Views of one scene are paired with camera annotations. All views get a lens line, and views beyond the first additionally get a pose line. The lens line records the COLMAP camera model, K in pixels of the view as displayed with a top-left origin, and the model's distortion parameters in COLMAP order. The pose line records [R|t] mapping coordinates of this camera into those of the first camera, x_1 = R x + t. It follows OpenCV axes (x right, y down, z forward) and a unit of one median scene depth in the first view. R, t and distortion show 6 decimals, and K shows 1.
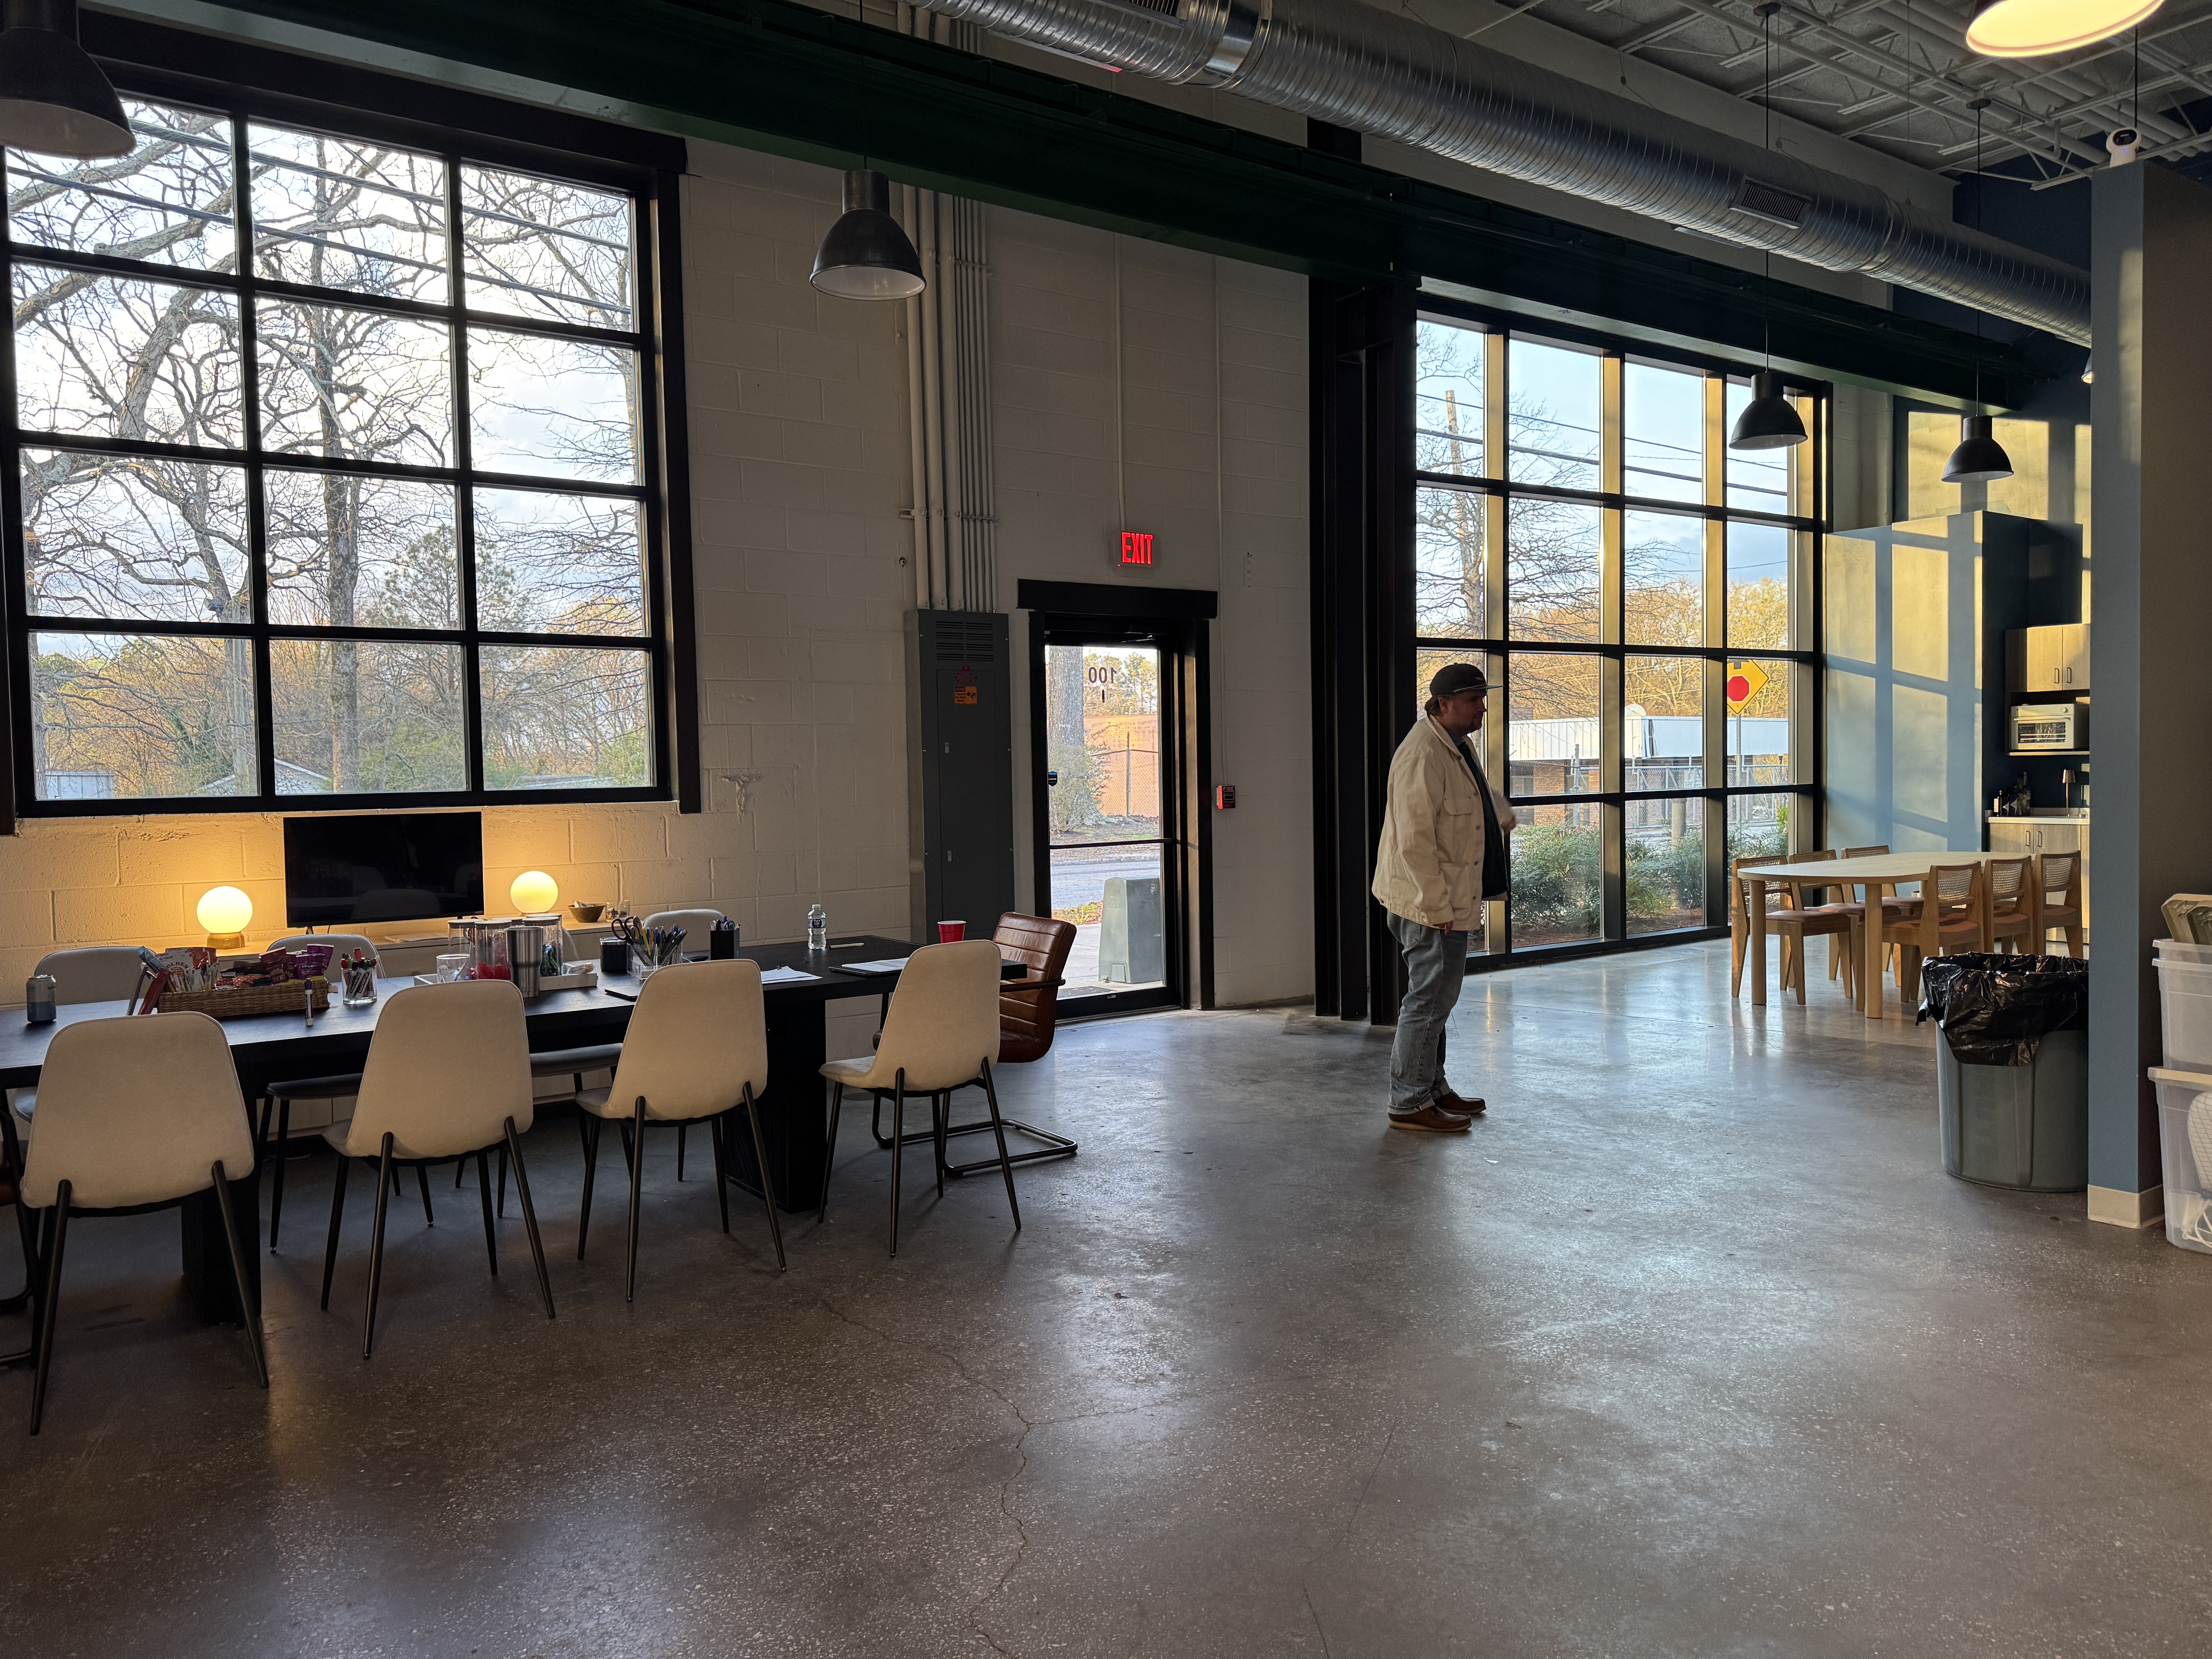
lens RADIAL K [[1574.3, 0, 1106.0], [0, 1574.3, 829.5], [0, 0, 1]] dist [0.019837, -0.000469]
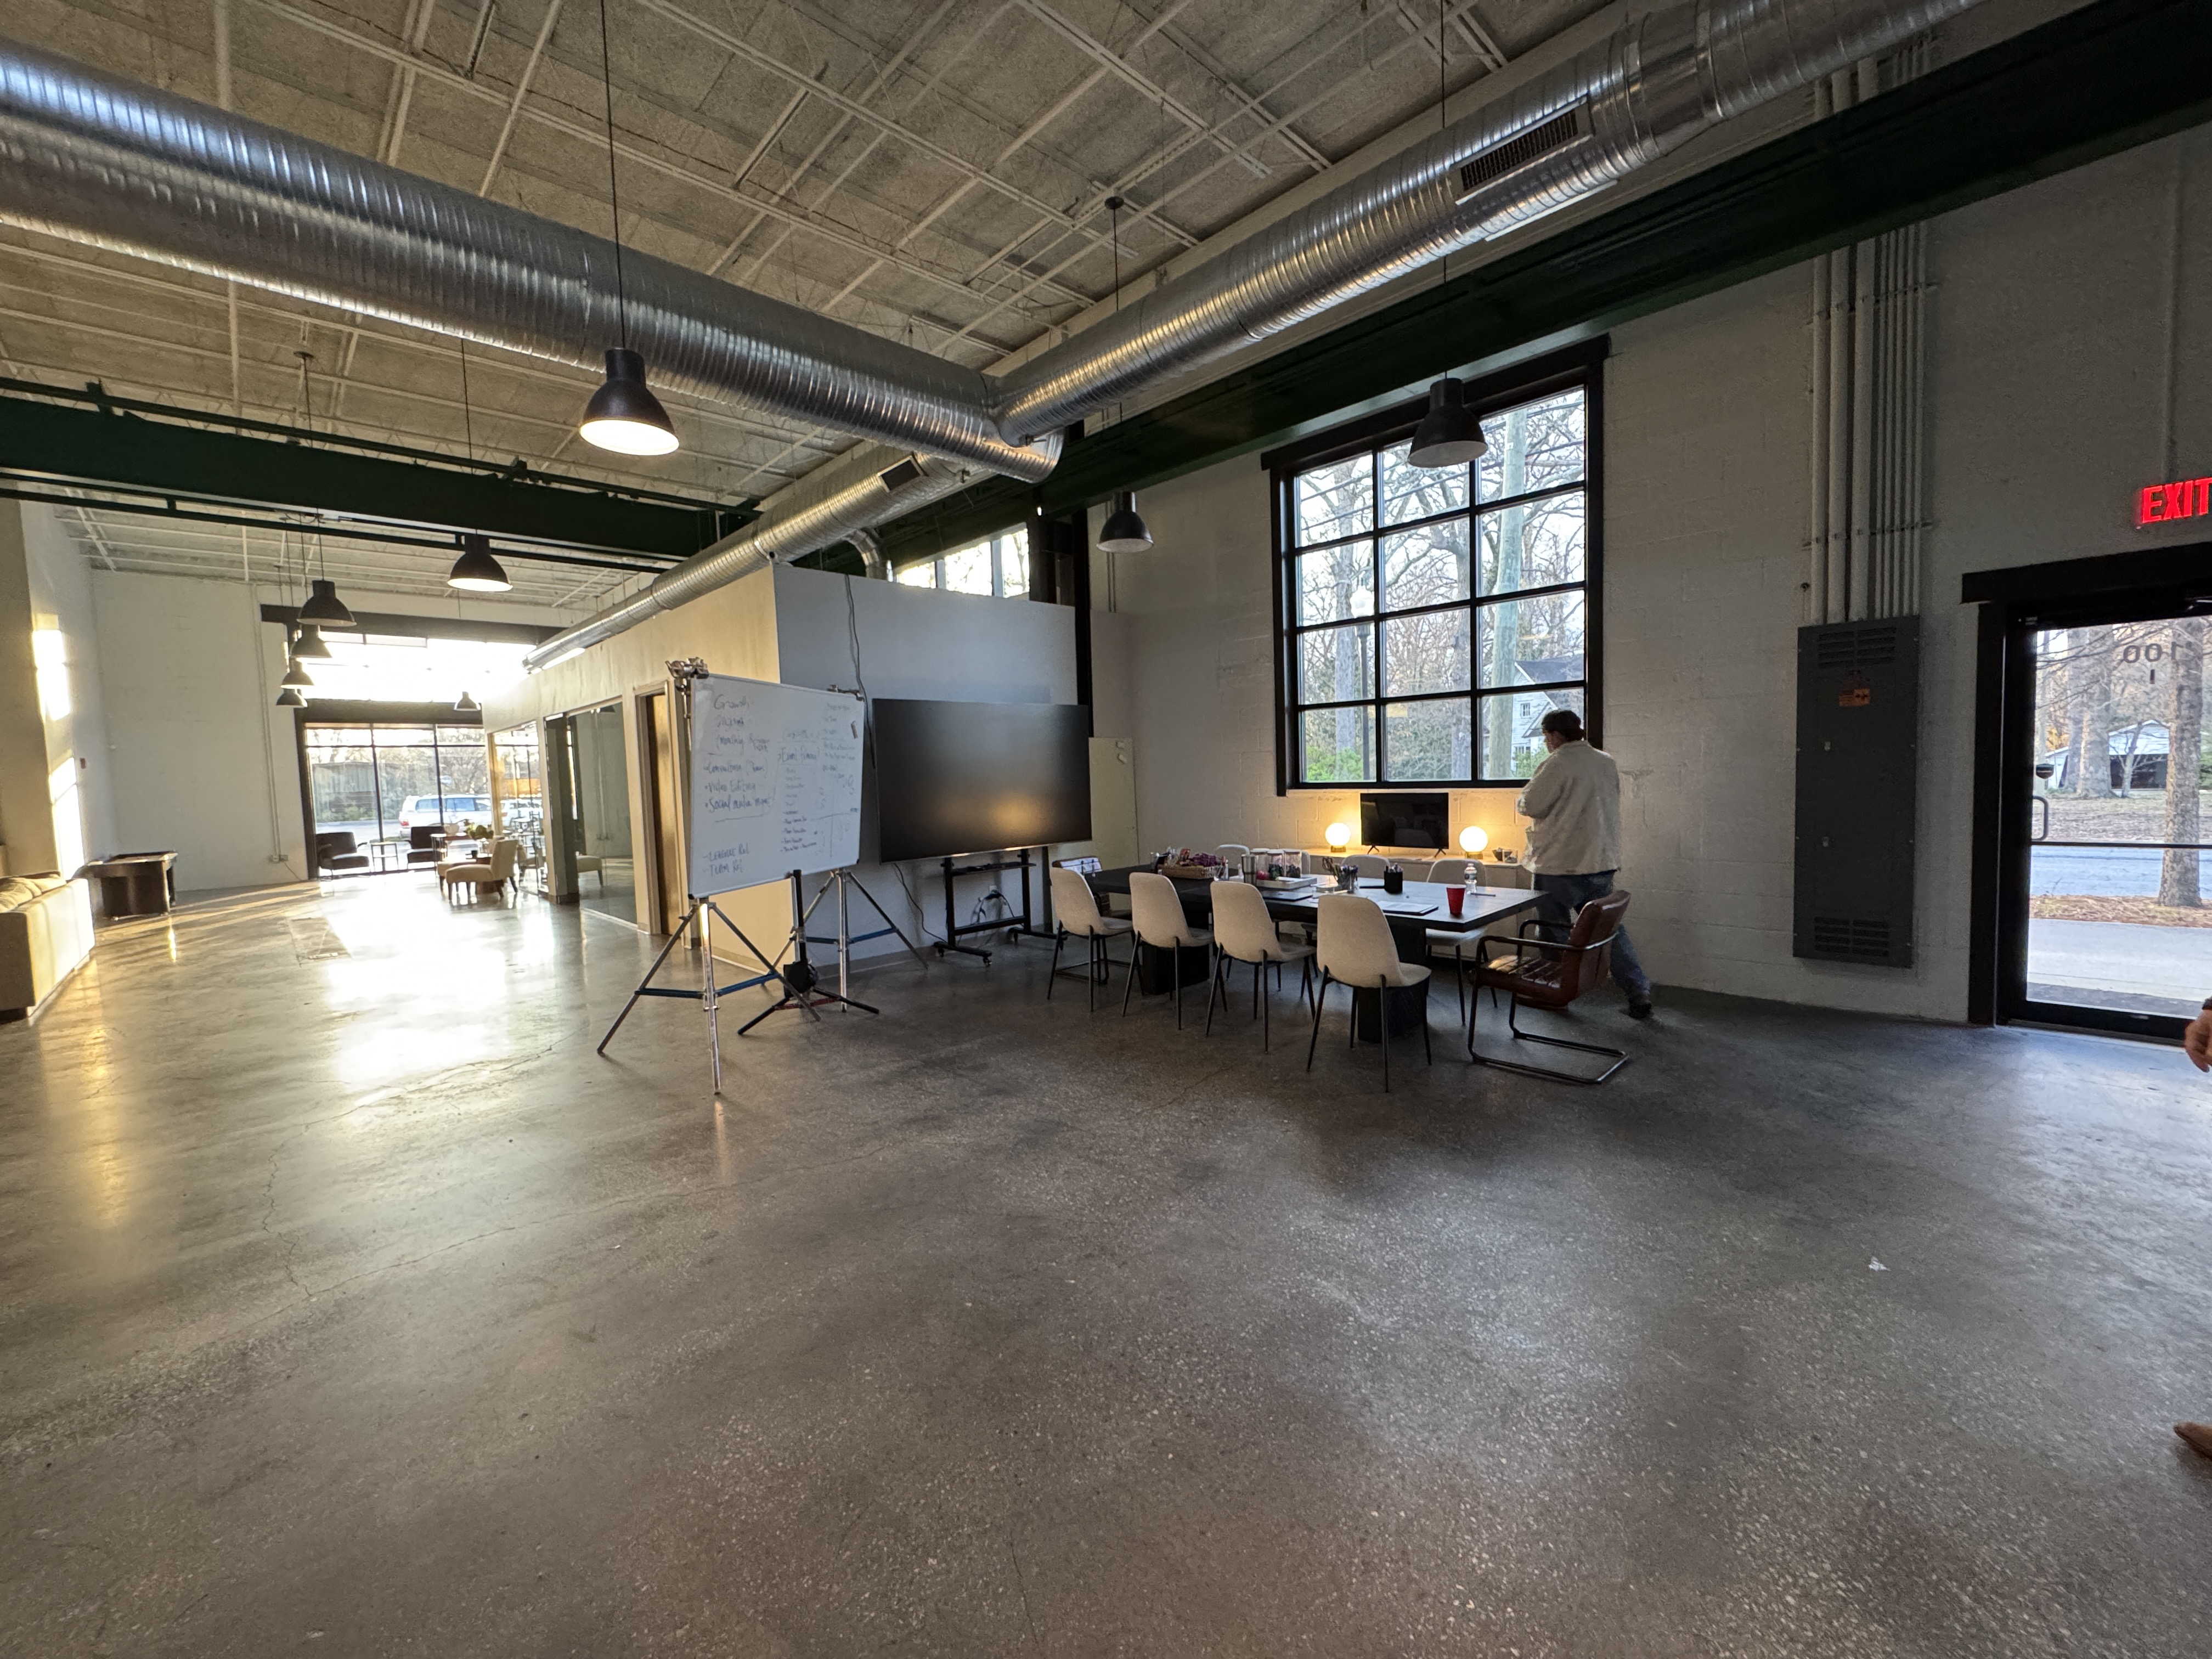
lens RADIAL K [[890.0, 0, 1106.0], [0, 890.0, 829.5], [0, 0, 1]] dist [-0.023219, -0.000066]
pose [[0.140578, 0.075929, -0.987154, 0.497587], [-0.009267, 0.997112, 0.075376, -0.037493], [0.990026, -0.001448, 0.140876, 0.428775]]
